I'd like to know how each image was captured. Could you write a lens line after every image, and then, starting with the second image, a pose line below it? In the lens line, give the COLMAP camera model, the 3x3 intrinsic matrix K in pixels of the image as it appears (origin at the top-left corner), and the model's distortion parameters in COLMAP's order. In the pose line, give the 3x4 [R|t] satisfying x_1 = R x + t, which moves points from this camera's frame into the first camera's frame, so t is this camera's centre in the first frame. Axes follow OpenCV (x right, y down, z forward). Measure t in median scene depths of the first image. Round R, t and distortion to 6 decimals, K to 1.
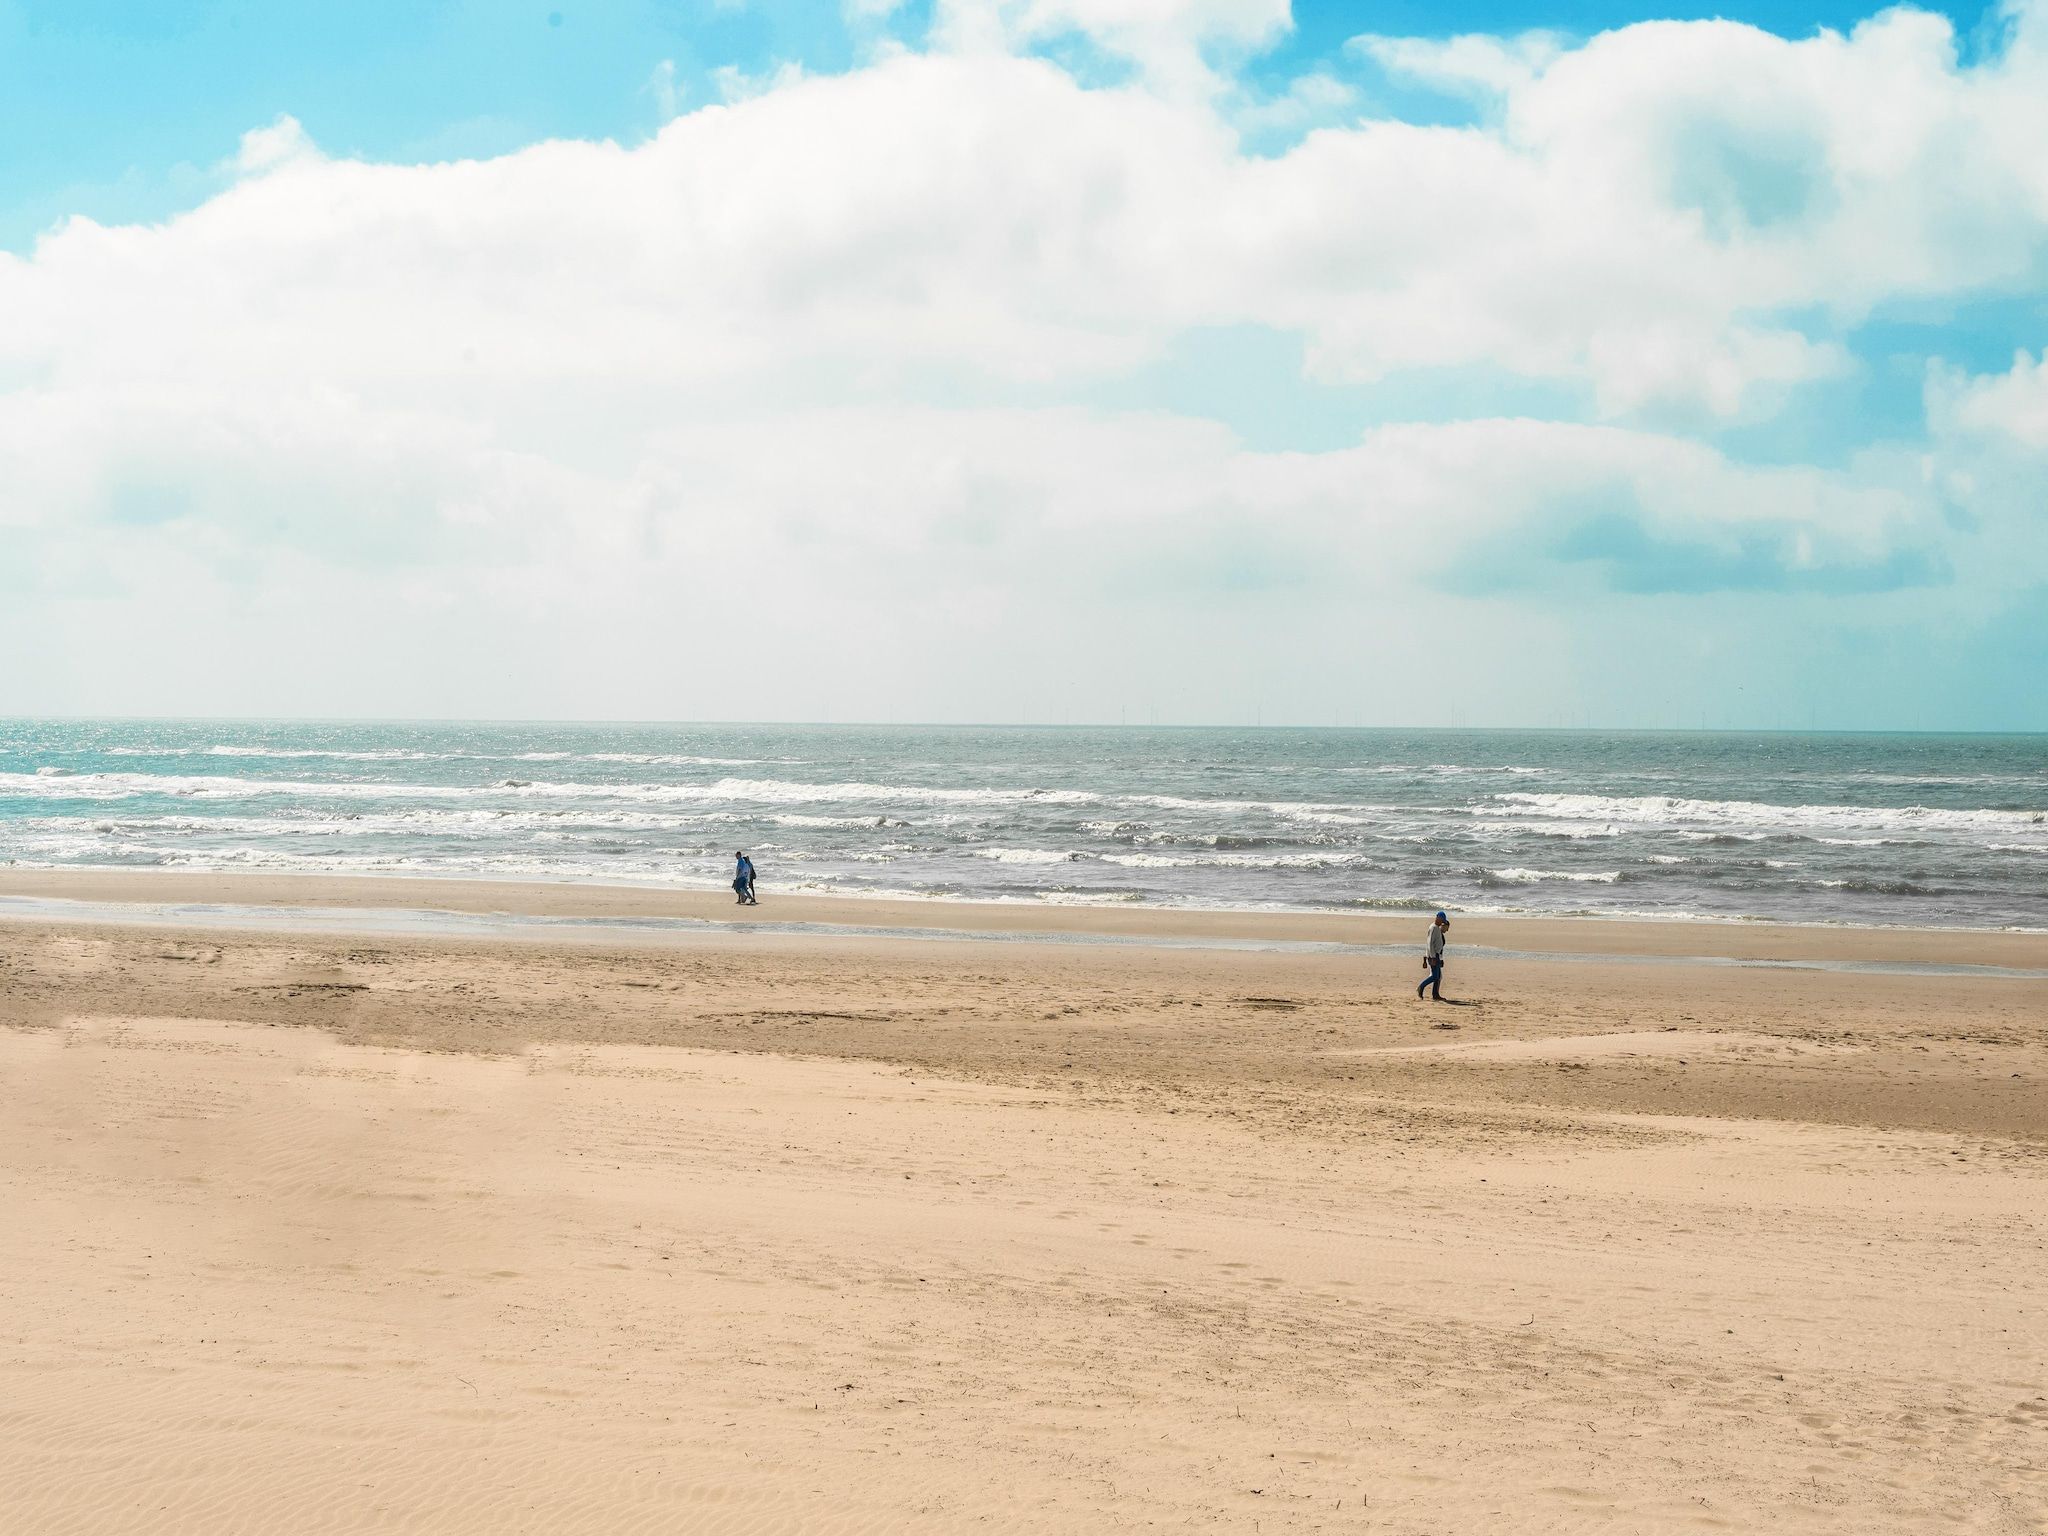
lens RADIAL K [[3278.8, 0, 1024.0], [0, 3278.8, 768.0], [0, 0, 1]] dist [-0.005341, -0.027954]
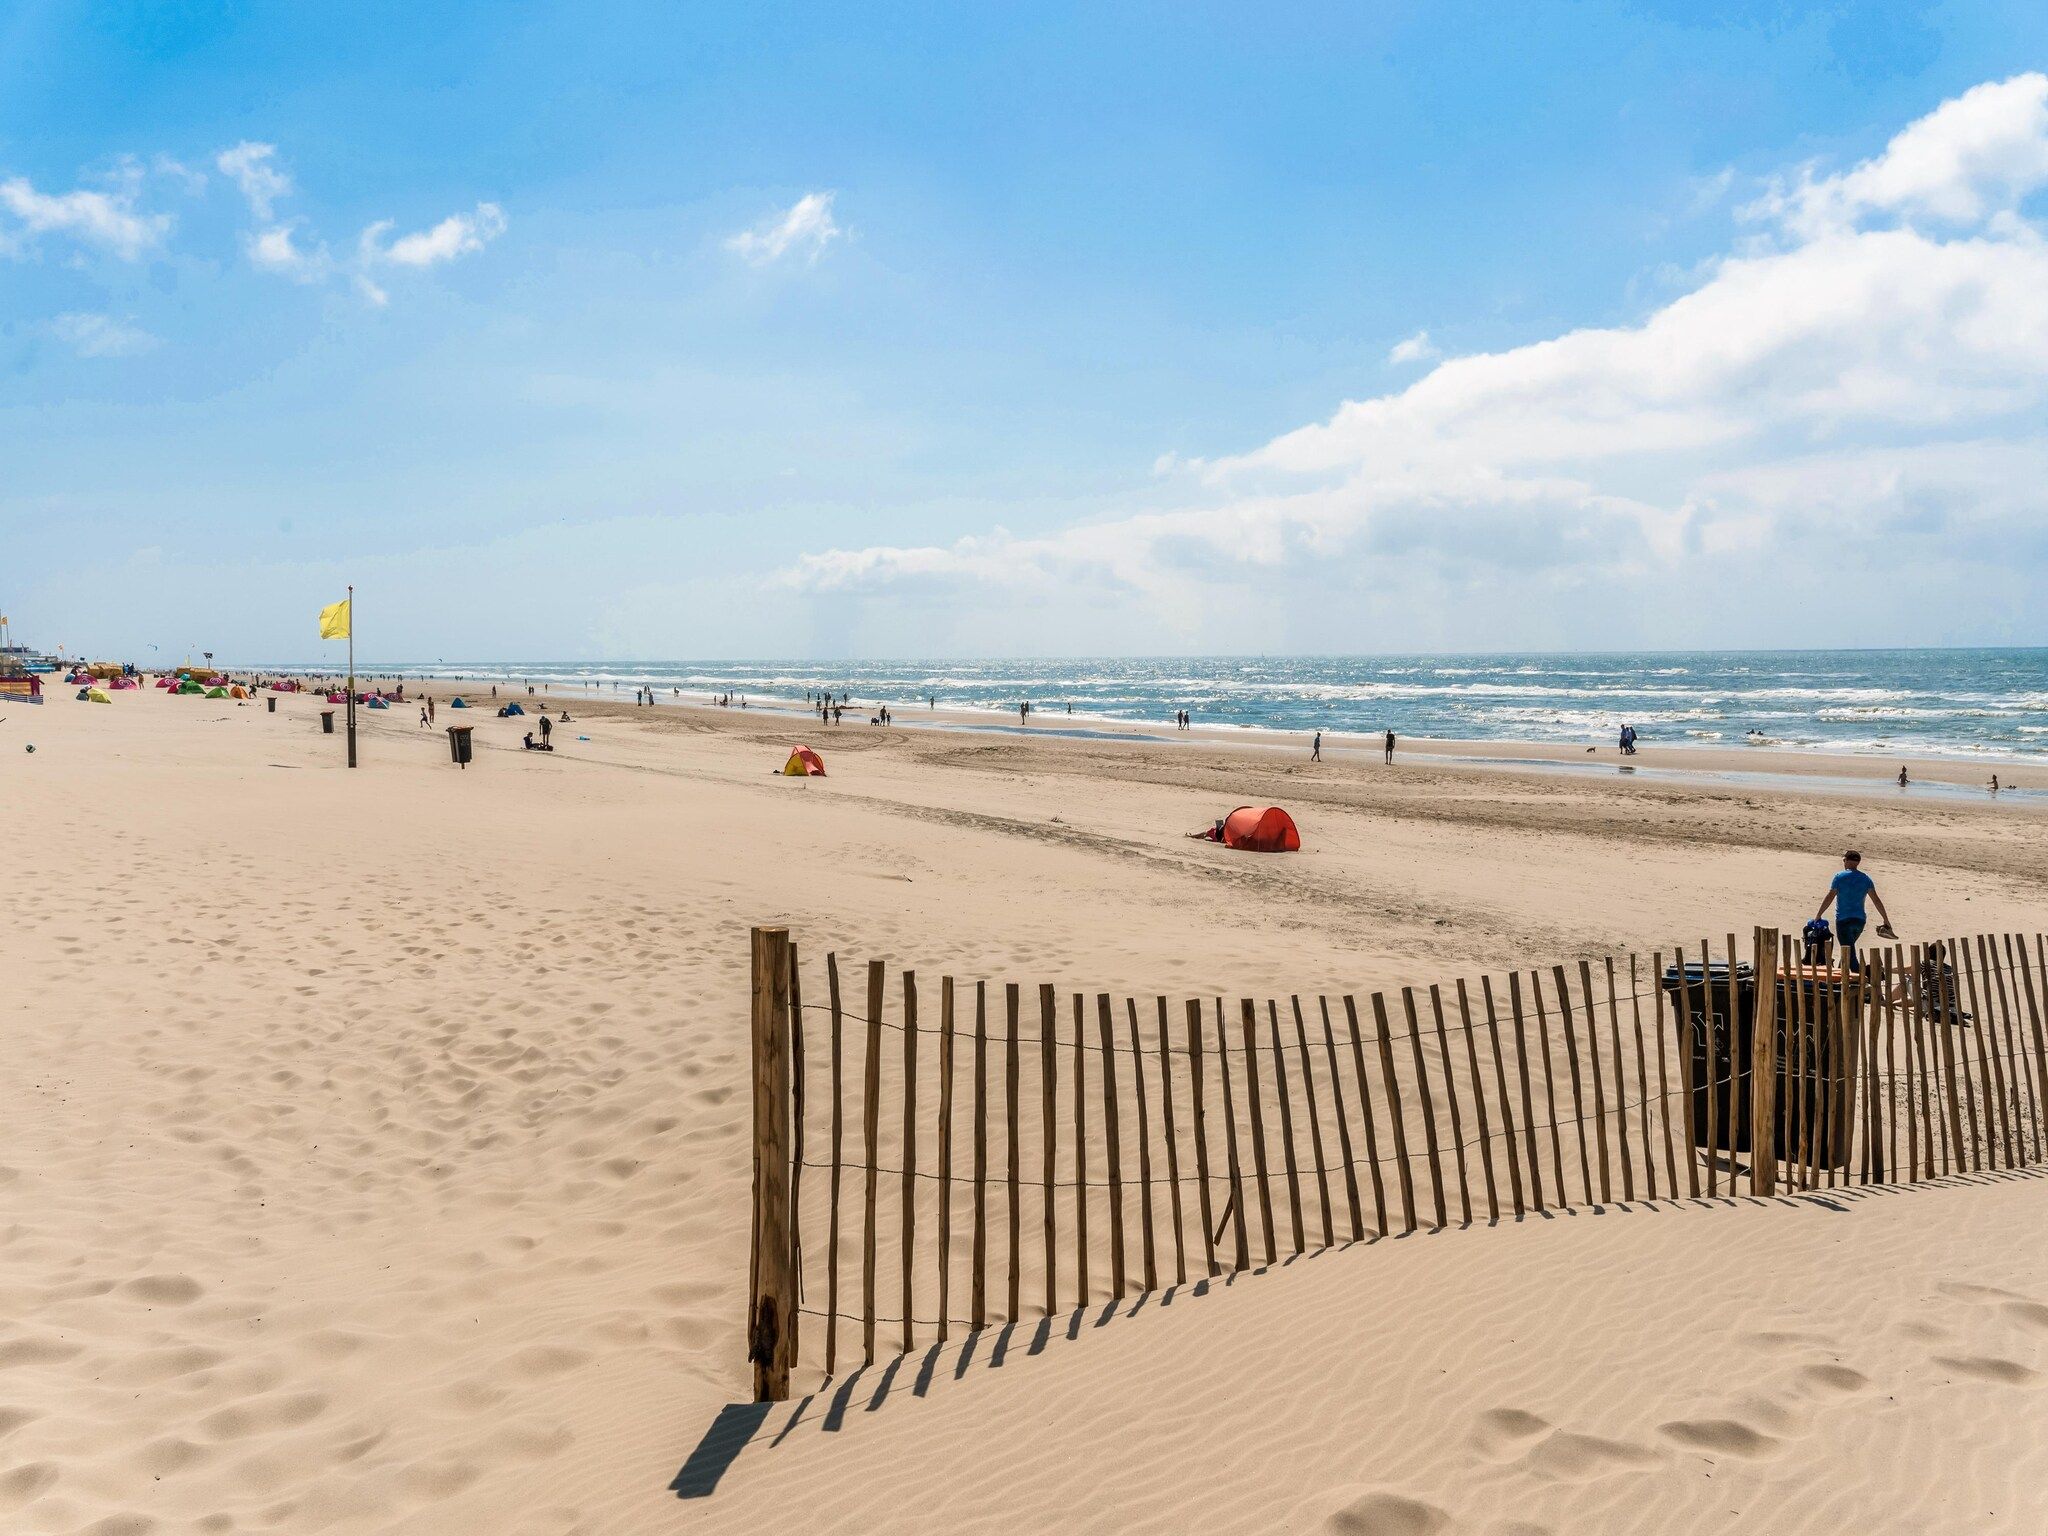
lens RADIAL K [[3278.8, 0, 1024.0], [0, 3278.8, 768.0], [0, 0, 1]] dist [-0.005341, -0.027954]
pose [[0.688069, 0.005200, -0.725627, 0.885790], [0.009374, 0.999827, 0.016055, 0.016254], [0.725585, -0.017849, 0.687901, -0.417750]]
